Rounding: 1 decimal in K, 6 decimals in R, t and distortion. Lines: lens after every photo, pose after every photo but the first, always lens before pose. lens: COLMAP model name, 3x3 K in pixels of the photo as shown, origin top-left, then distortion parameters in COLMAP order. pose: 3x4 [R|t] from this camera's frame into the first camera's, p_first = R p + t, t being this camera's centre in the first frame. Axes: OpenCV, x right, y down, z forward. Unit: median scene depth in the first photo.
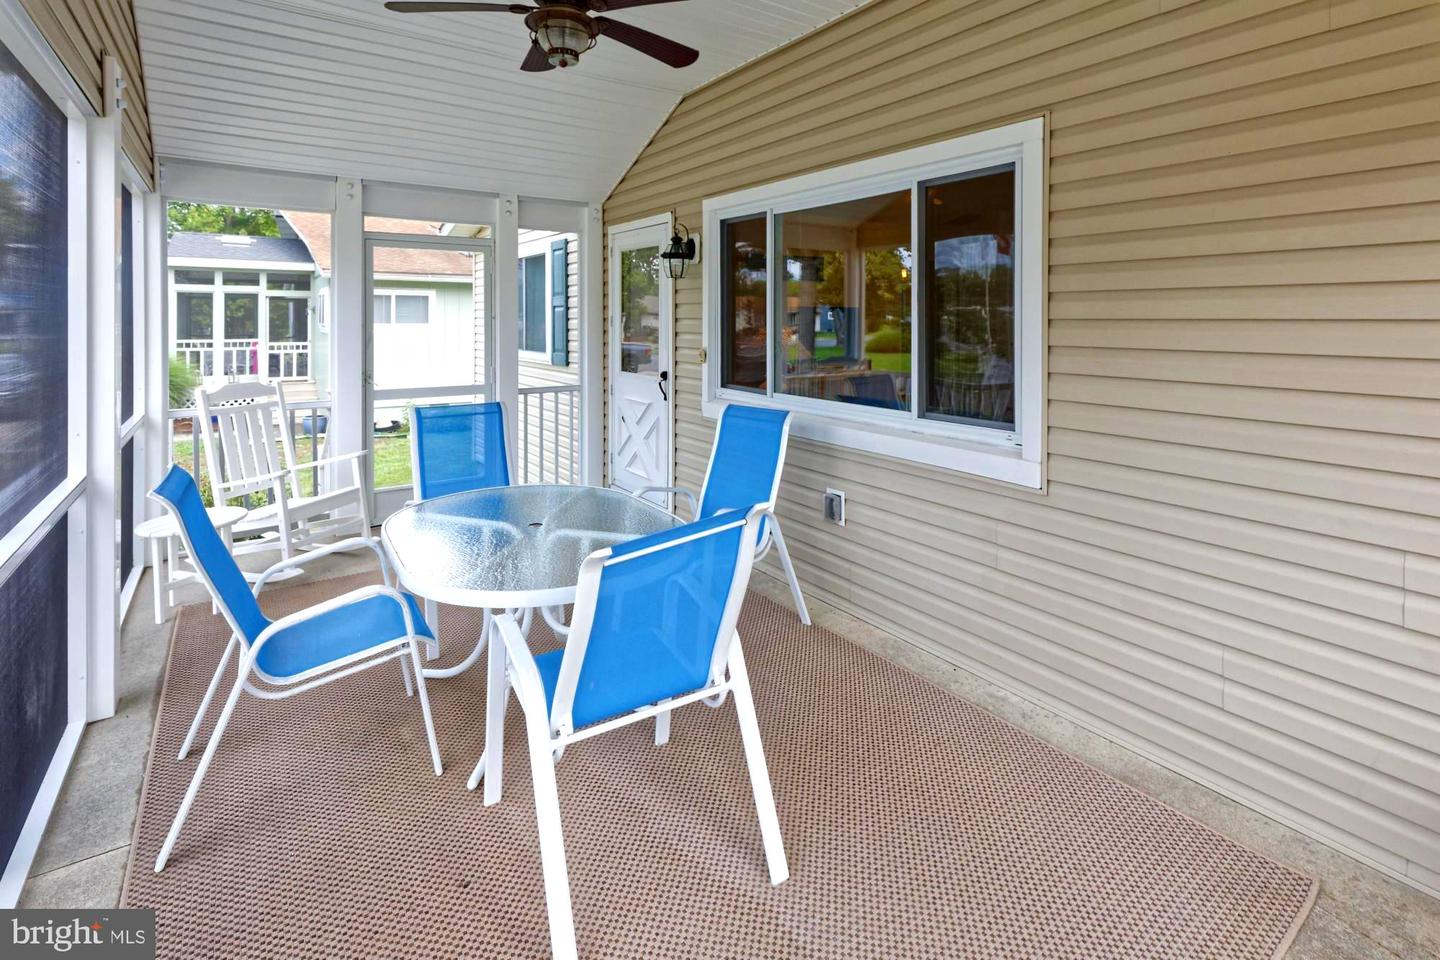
lens RADIAL K [[681.5, 0, 721.6], [0, 681.5, 493.1], [0, 0, 1]] dist [0.007500, -0.000036]
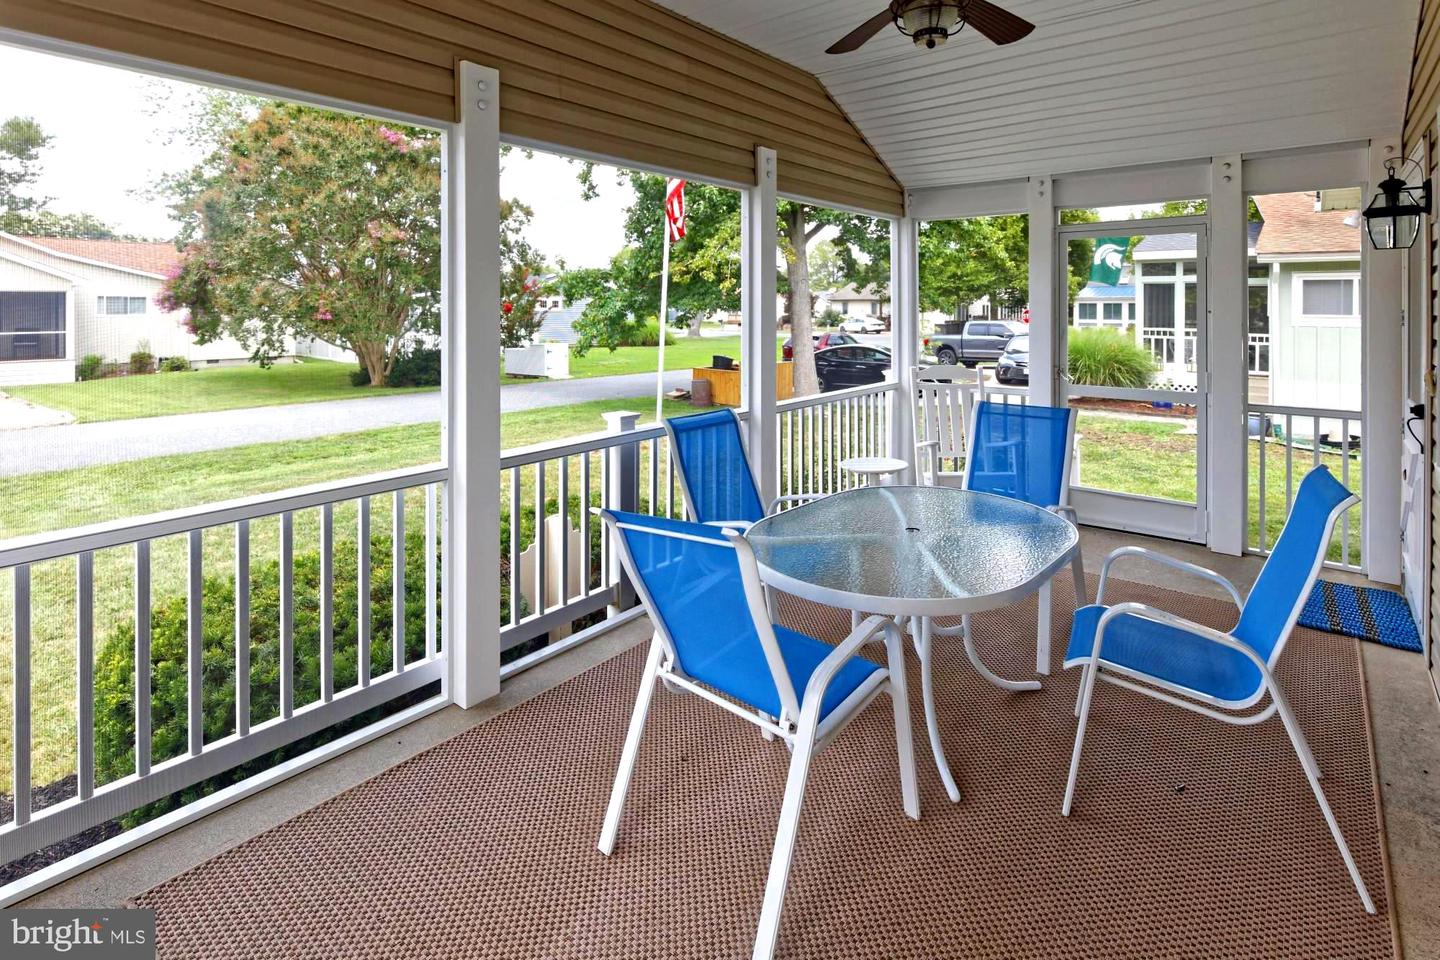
lens RADIAL K [[690.4, 0, 720.0], [0, 690.4, 480.0], [0, 0, 1]] dist [0.002641, 0.000076]
pose [[0.265821, 0.236318, -0.934608, 0.201084], [-0.239220, 0.955335, 0.173520, -0.045737], [0.933870, 0.177452, 0.310480, 0.156455]]
